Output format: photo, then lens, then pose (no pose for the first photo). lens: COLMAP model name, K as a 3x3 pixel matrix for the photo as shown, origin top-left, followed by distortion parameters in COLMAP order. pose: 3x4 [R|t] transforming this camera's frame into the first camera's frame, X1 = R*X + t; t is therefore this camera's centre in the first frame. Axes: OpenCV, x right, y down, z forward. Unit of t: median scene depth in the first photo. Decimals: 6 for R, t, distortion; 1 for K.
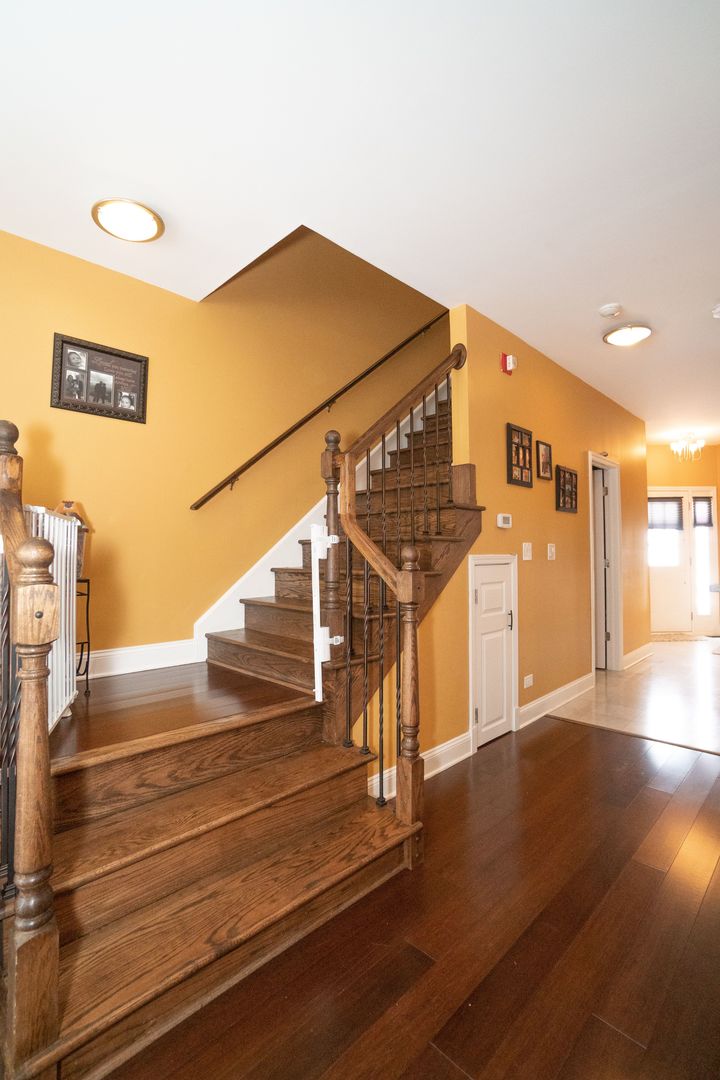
lens RADIAL K [[477.2, 0, 360.0], [0, 477.2, 540.0], [0, 0, 1]] dist [-0.064252, 0.020741]
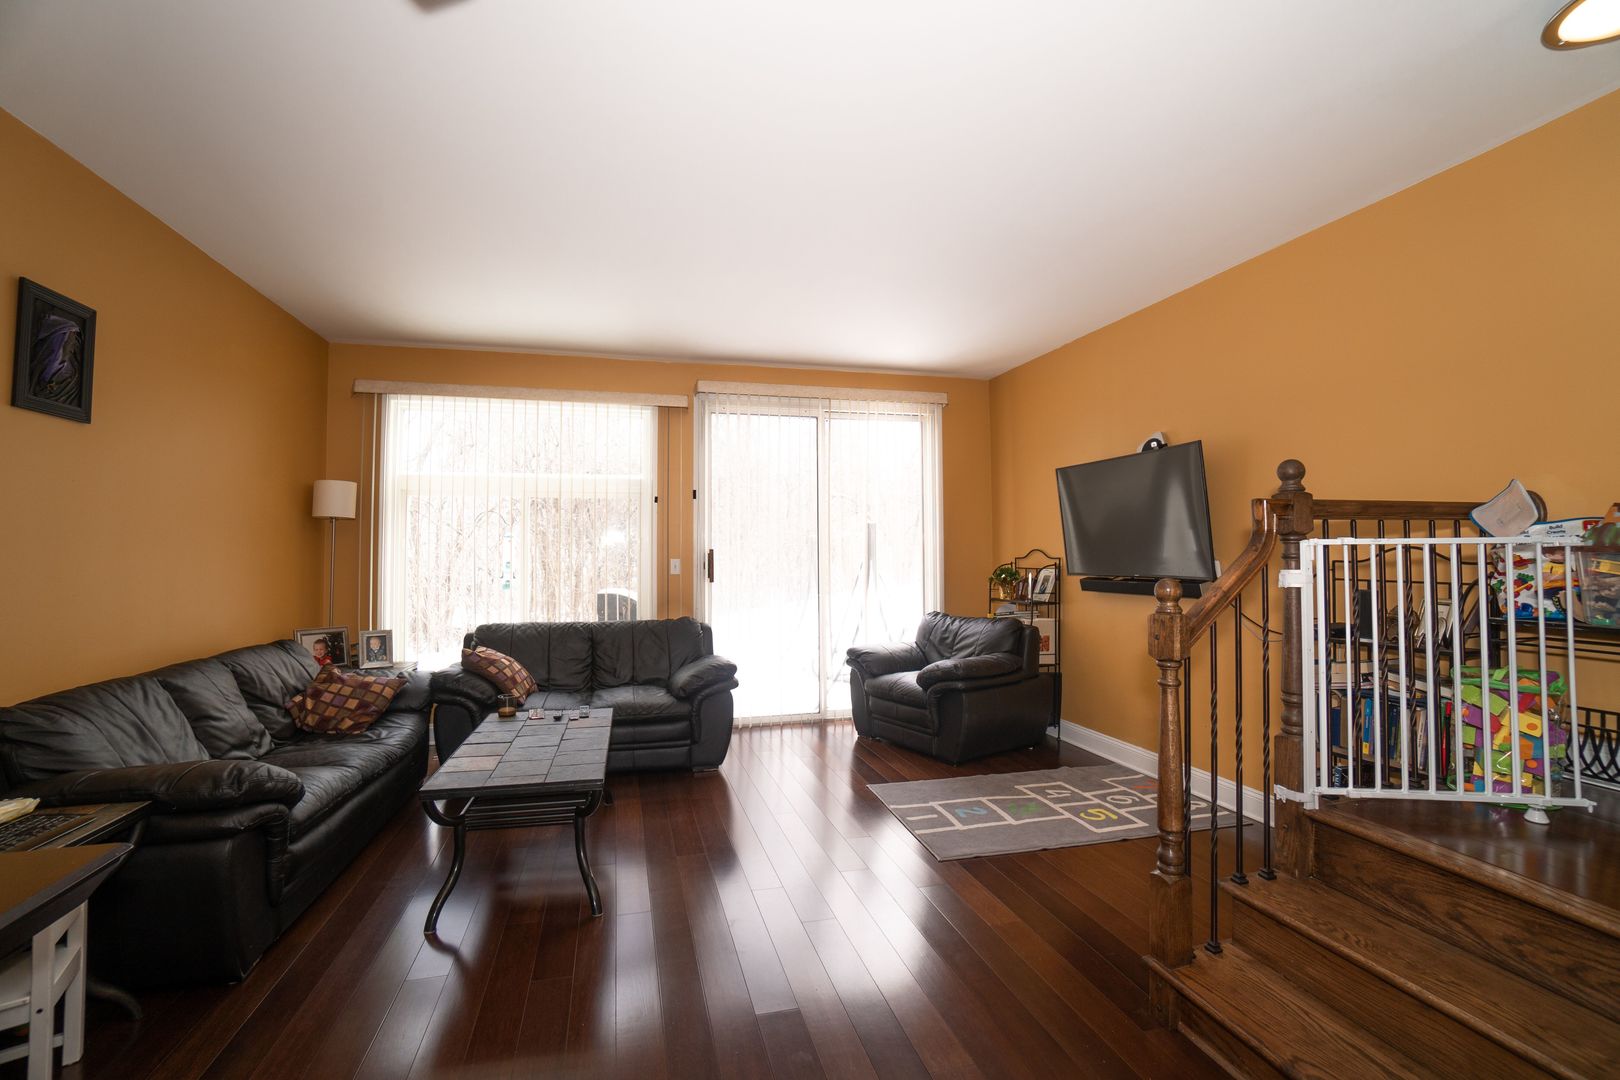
lens RADIAL K [[715.8, 0, 801.4], [0, 715.8, 527.2], [0, 0, 1]] dist [-0.064252, 0.020741]
pose [[-0.499131, -0.027430, -0.866093, 1.095413], [0.027545, 0.998491, -0.047497, -0.057061], [0.866089, -0.047564, -0.497622, 0.781261]]
